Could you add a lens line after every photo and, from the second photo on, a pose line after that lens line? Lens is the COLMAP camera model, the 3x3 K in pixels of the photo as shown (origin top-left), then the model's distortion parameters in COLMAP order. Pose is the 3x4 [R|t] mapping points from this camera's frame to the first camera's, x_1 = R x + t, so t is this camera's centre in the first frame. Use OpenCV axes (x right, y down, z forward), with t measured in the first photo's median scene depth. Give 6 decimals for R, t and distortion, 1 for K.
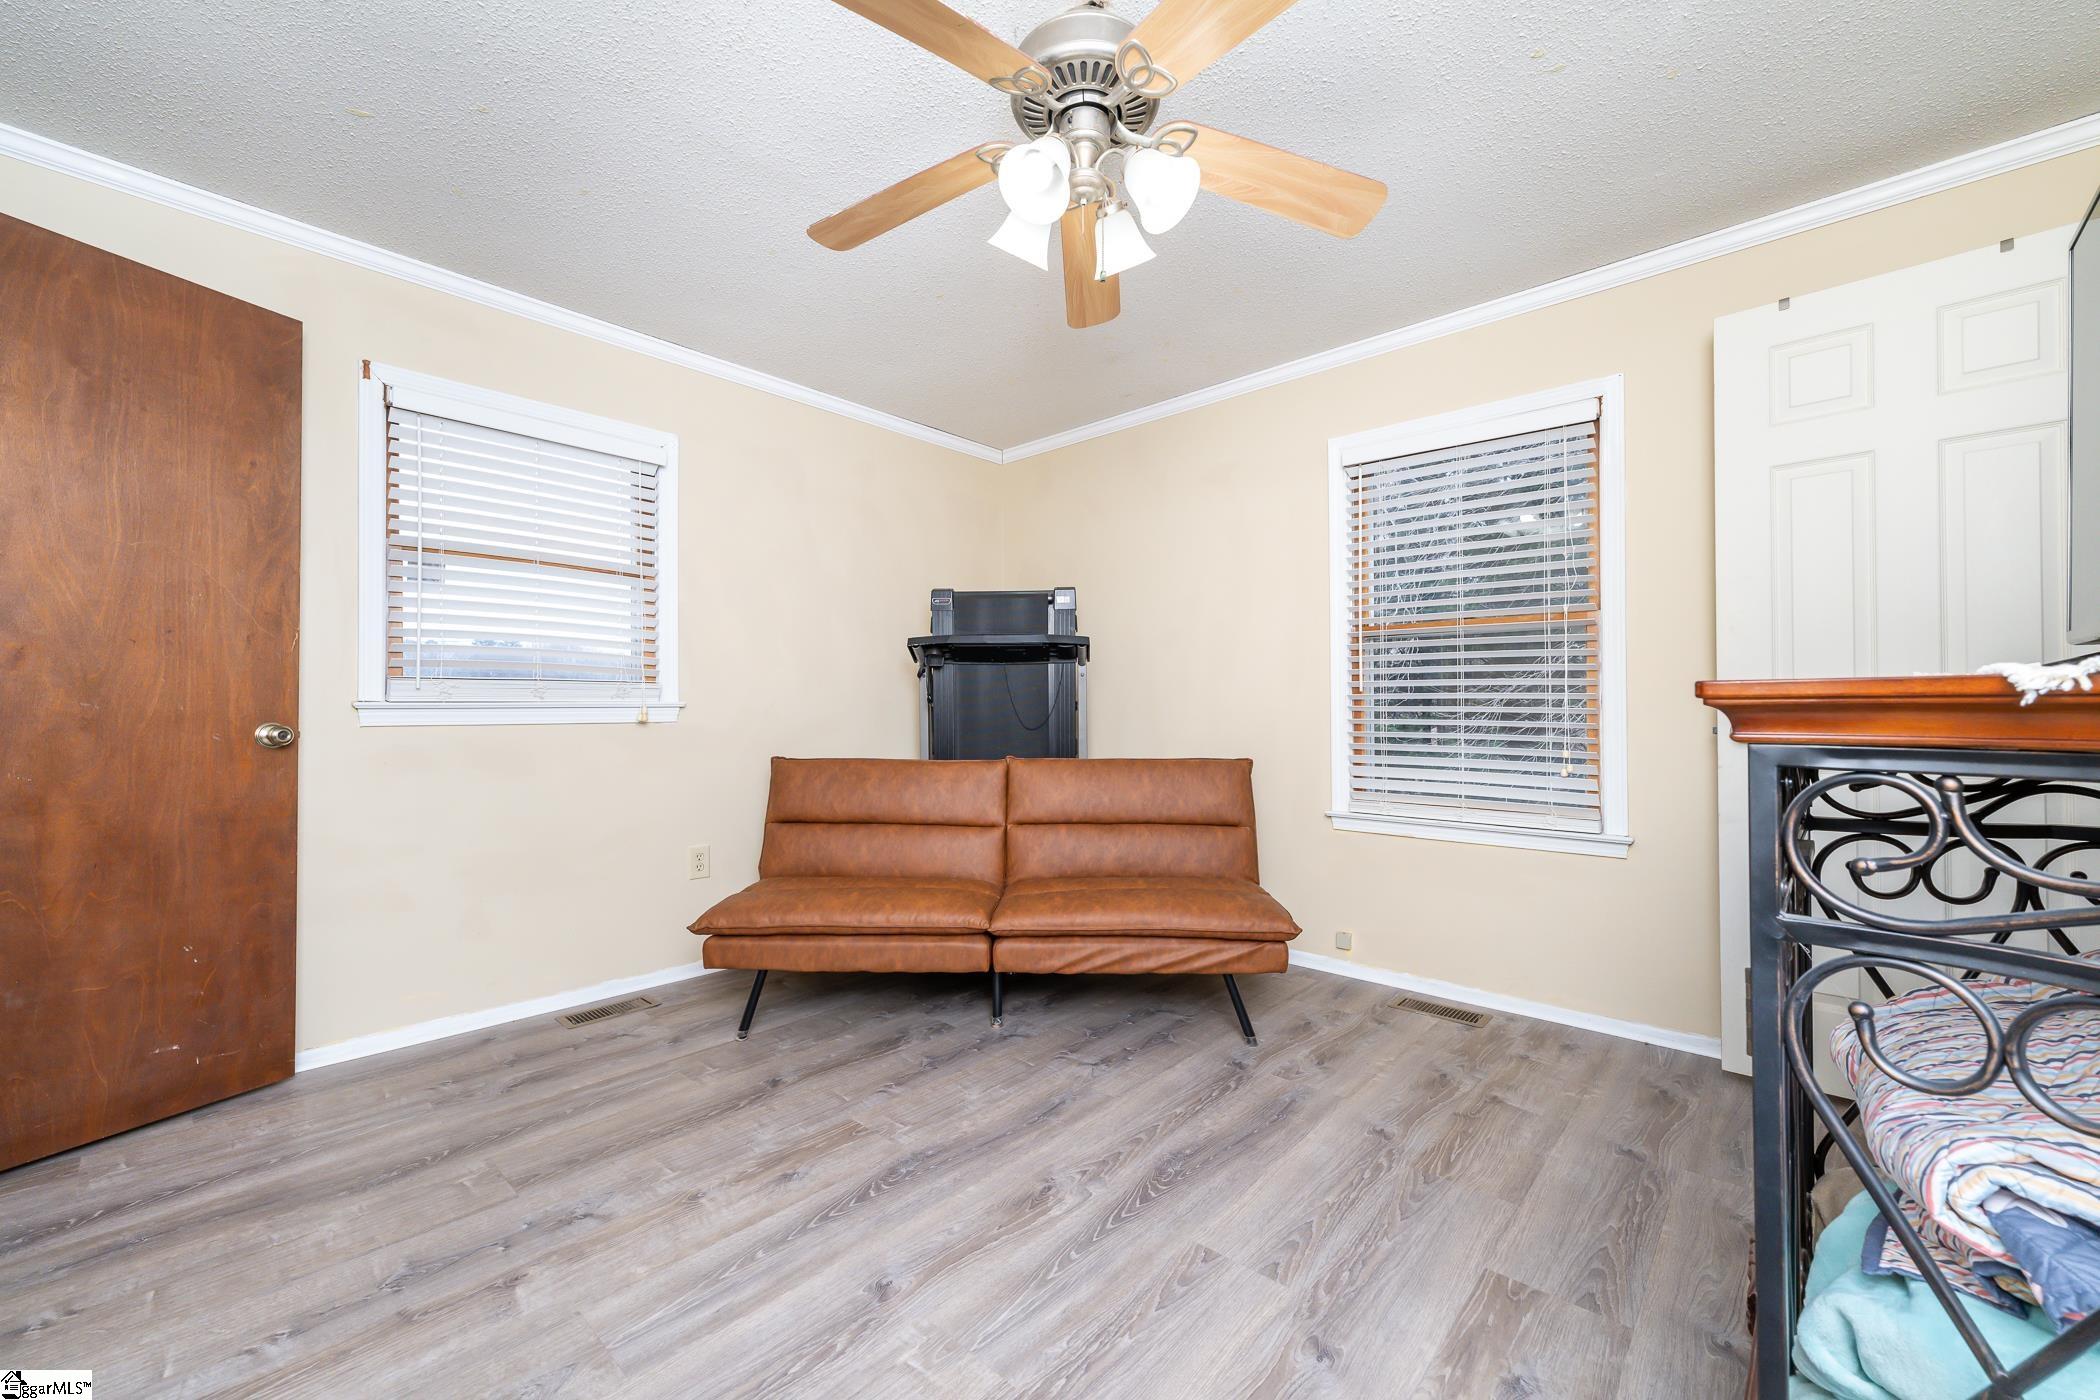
lens RADIAL K [[838.1, 0, 1038.5], [0, 838.1, 696.7], [0, 0, 1]] dist [0.006698, -0.001067]
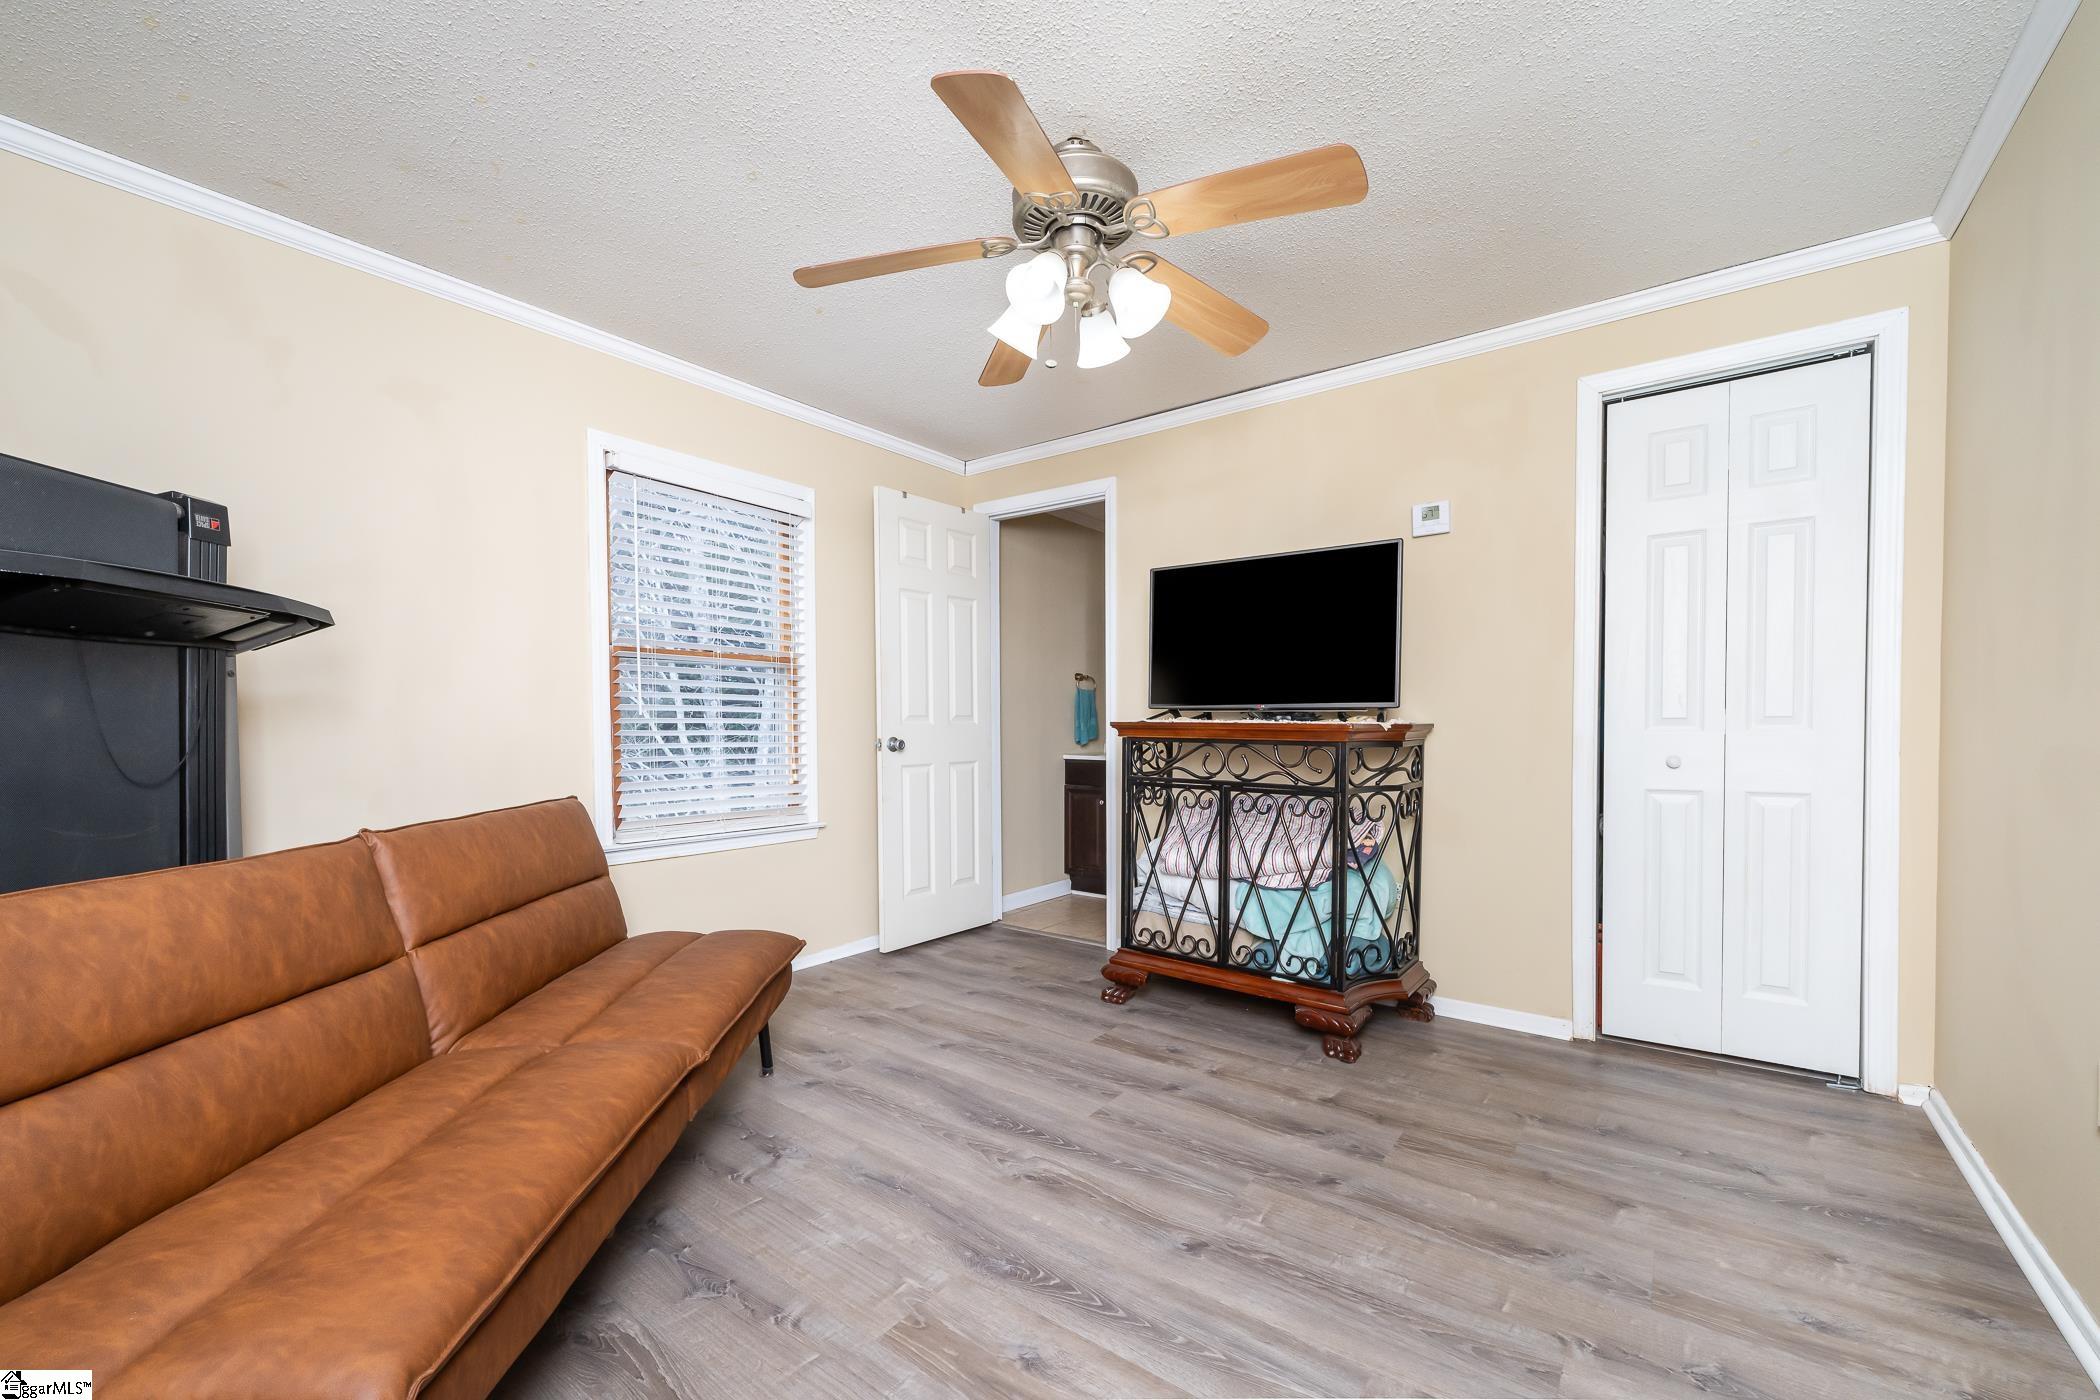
lens RADIAL K [[838.1, 0, 1054.0], [0, 838.1, 718.5], [0, 0, 1]] dist [0.006698, -0.001067]
pose [[-0.109284, 0.008686, 0.993973, -0.977914], [-0.014256, 0.999845, -0.010305, 0.000104], [-0.993908, -0.015296, -0.109143, 0.990717]]
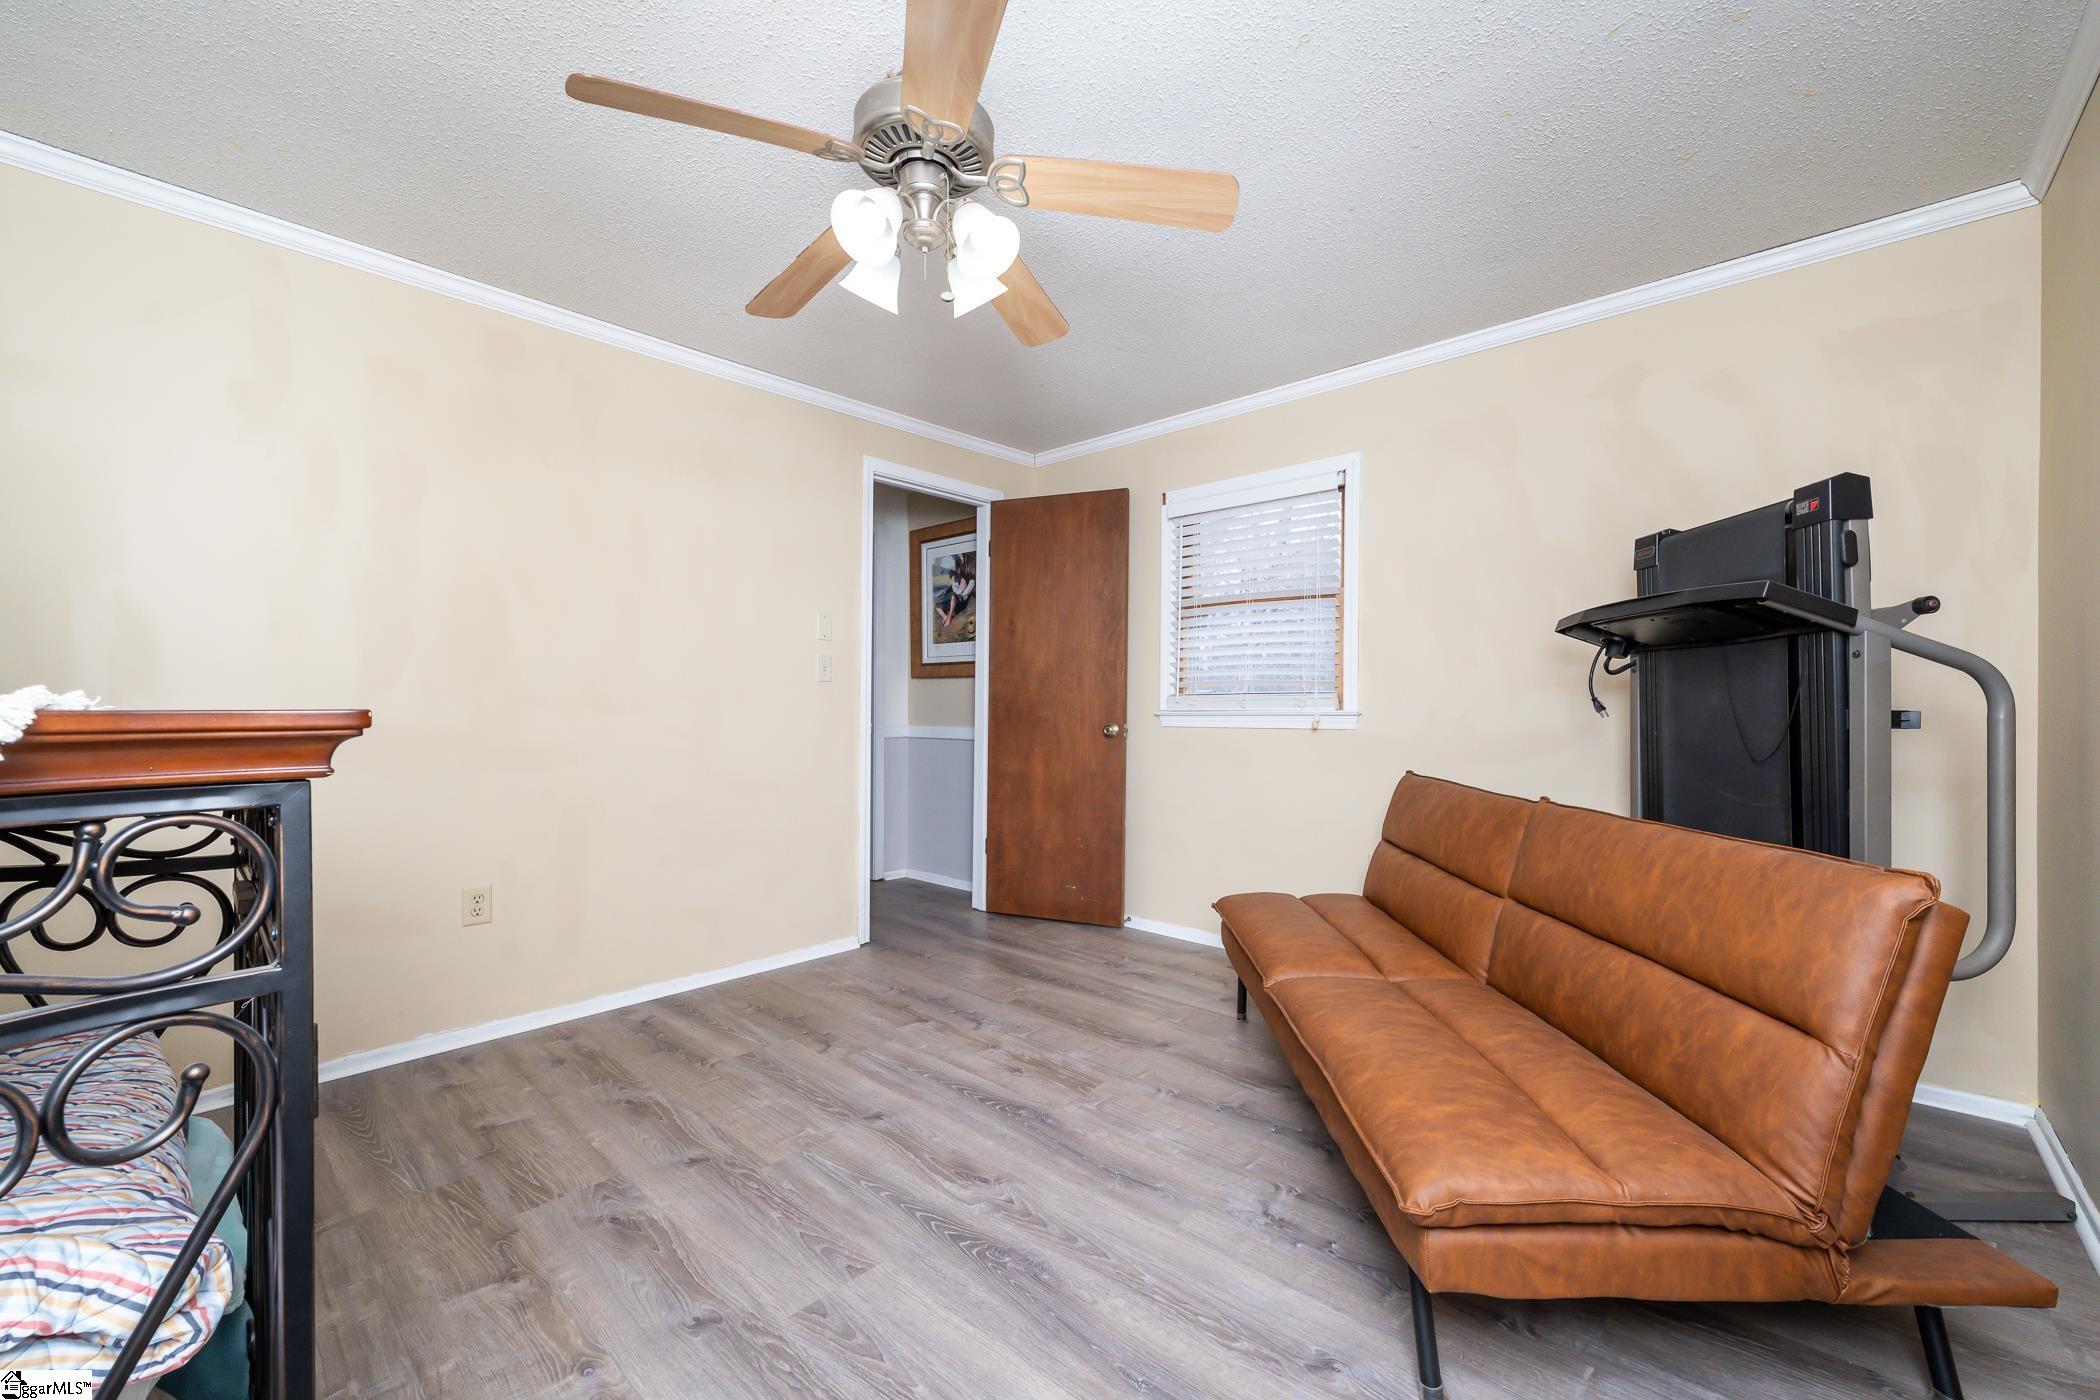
lens RADIAL K [[838.1, 0, 1055.2], [0, 838.1, 705.5], [0, 0, 1]] dist [0.006698, -0.001067]
pose [[-0.001729, -0.001601, -0.999997, 0.963646], [0.017324, 0.999849, -0.001631, -0.007174], [0.999848, -0.017327, -0.001701, 0.994365]]
